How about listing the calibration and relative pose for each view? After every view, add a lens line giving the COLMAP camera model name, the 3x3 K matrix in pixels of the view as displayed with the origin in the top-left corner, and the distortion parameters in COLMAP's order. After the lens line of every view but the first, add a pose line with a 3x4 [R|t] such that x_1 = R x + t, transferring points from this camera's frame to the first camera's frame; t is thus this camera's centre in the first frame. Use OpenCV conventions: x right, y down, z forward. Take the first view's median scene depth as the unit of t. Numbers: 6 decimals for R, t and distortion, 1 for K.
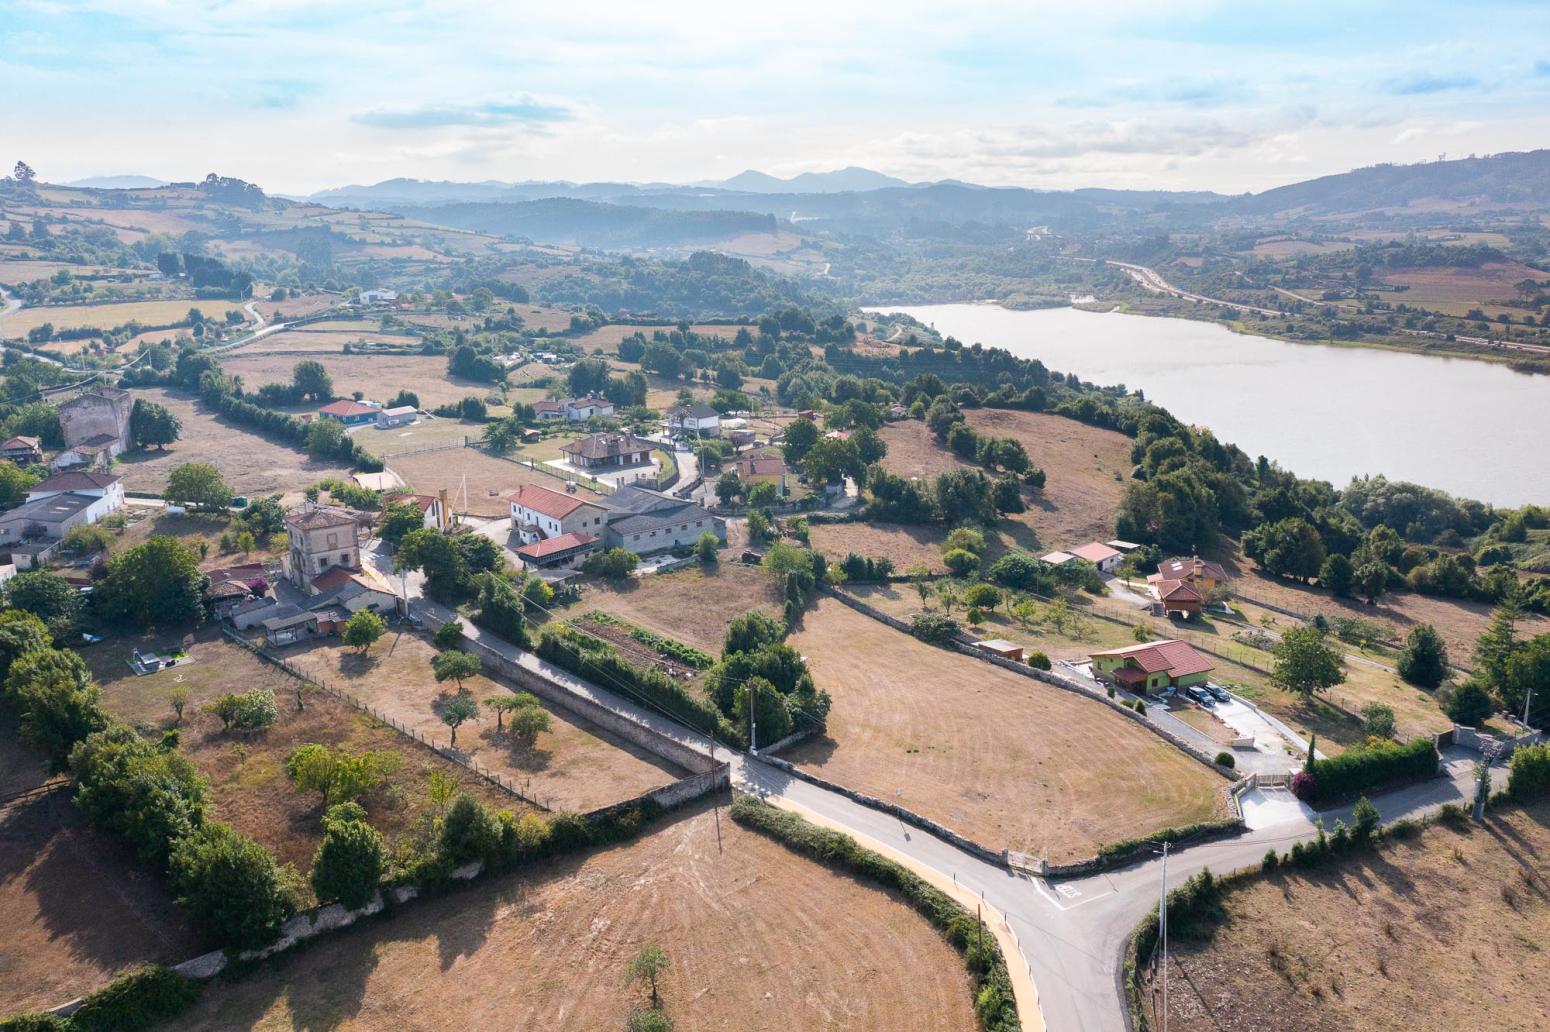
lens RADIAL K [[1218.0, 0, 773.0], [0, 1218.0, 507.6], [0, 0, 1]] dist [-0.023601, 0.003676]
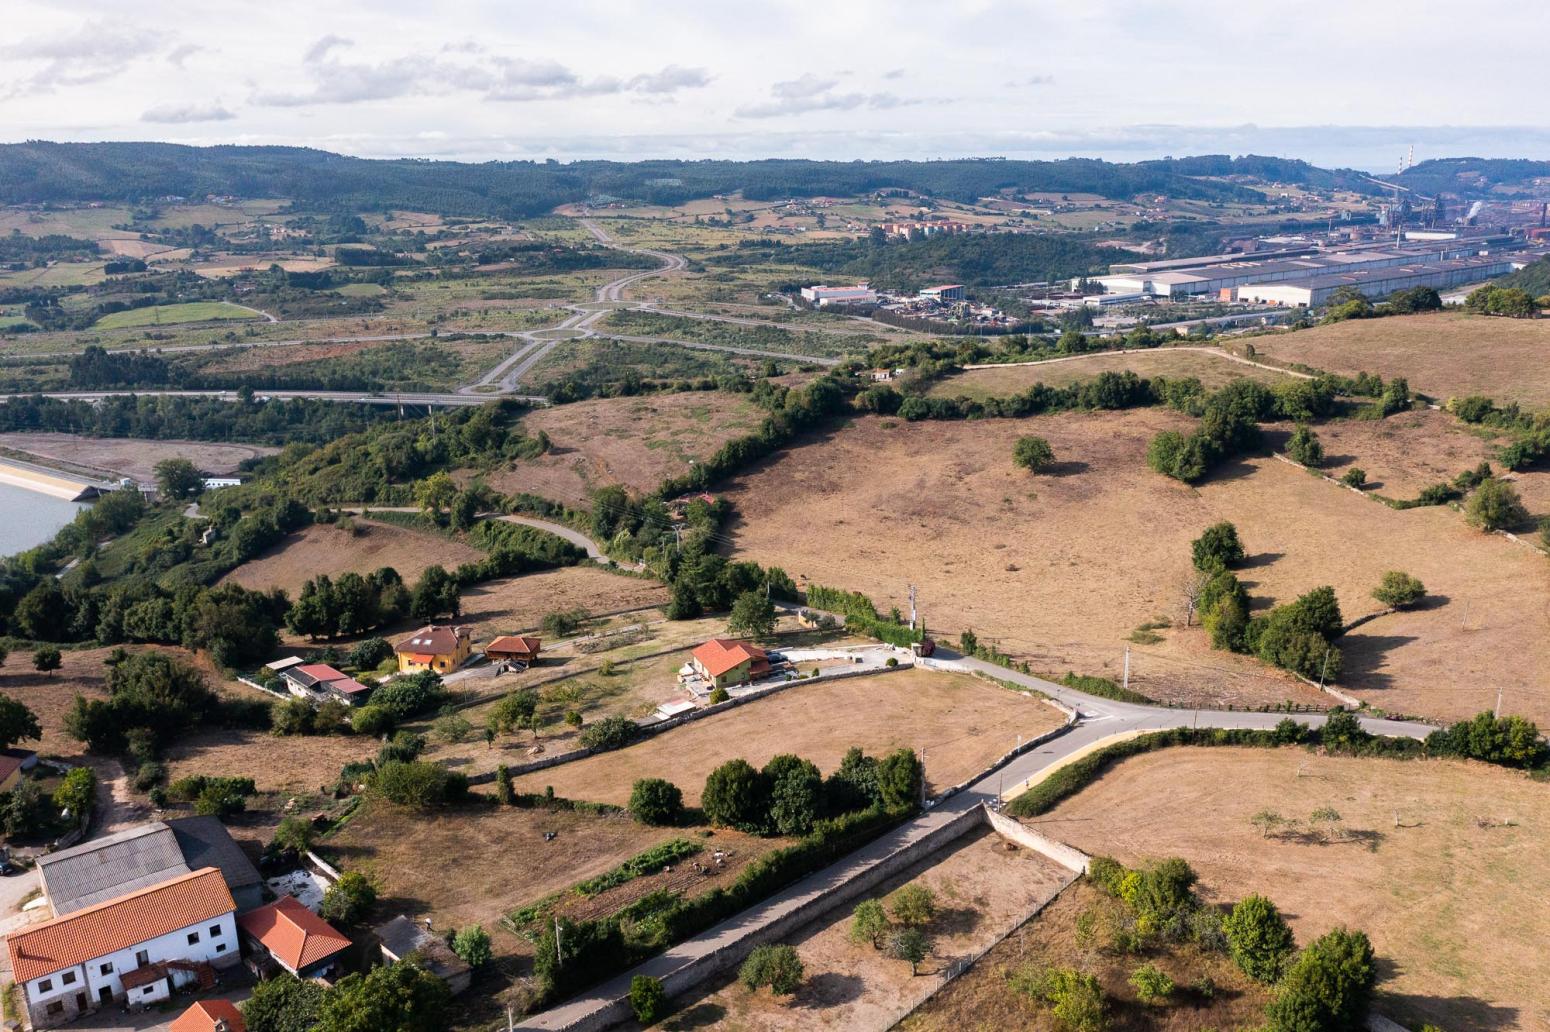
lens RADIAL K [[1218.0, 0, 777.0], [0, 1218.0, 520.5], [0, 0, 1]] dist [-0.023601, 0.003676]
pose [[0.006134, -0.260561, 0.965438, -0.661129], [0.254385, 0.934101, 0.250487, -0.237421], [-0.967084, 0.244057, 0.072012, 0.605768]]
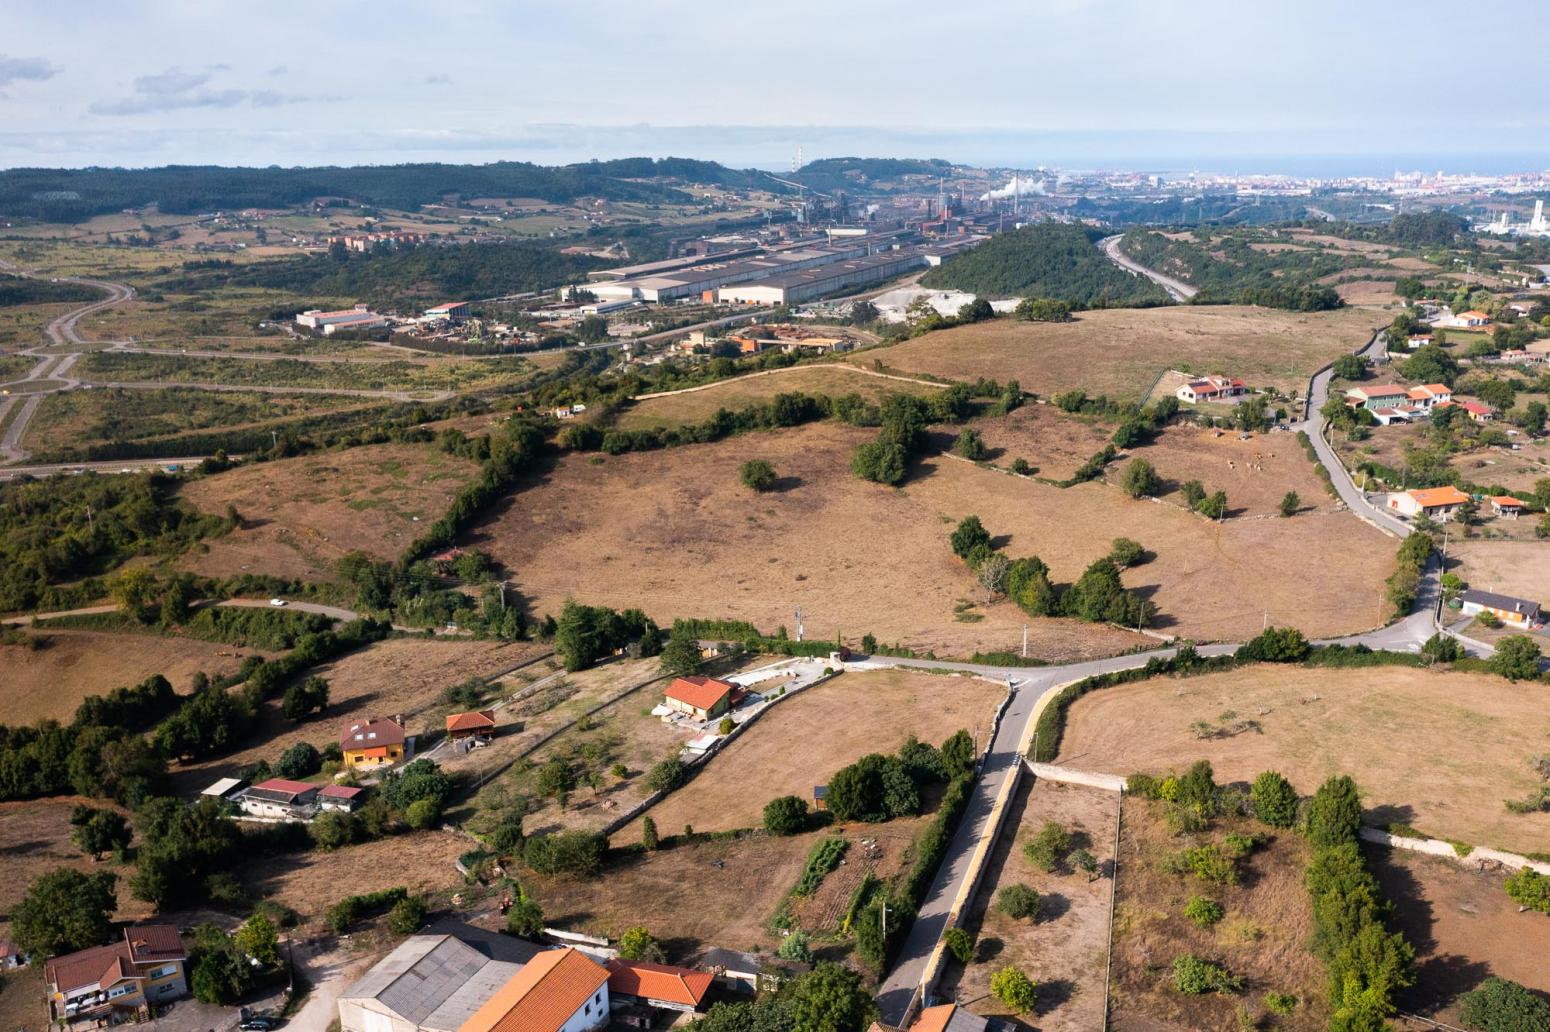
lens RADIAL K [[1245.9, 0, 775.0], [0, 1245.9, 500.7], [0, 0, 1]] dist [-0.024096, 0.007899]
pose [[-0.435189, -0.214369, 0.874446, -0.721573], [0.241352, 0.907917, 0.342689, -0.421676], [-0.867387, 0.360184, -0.343377, 0.996083]]
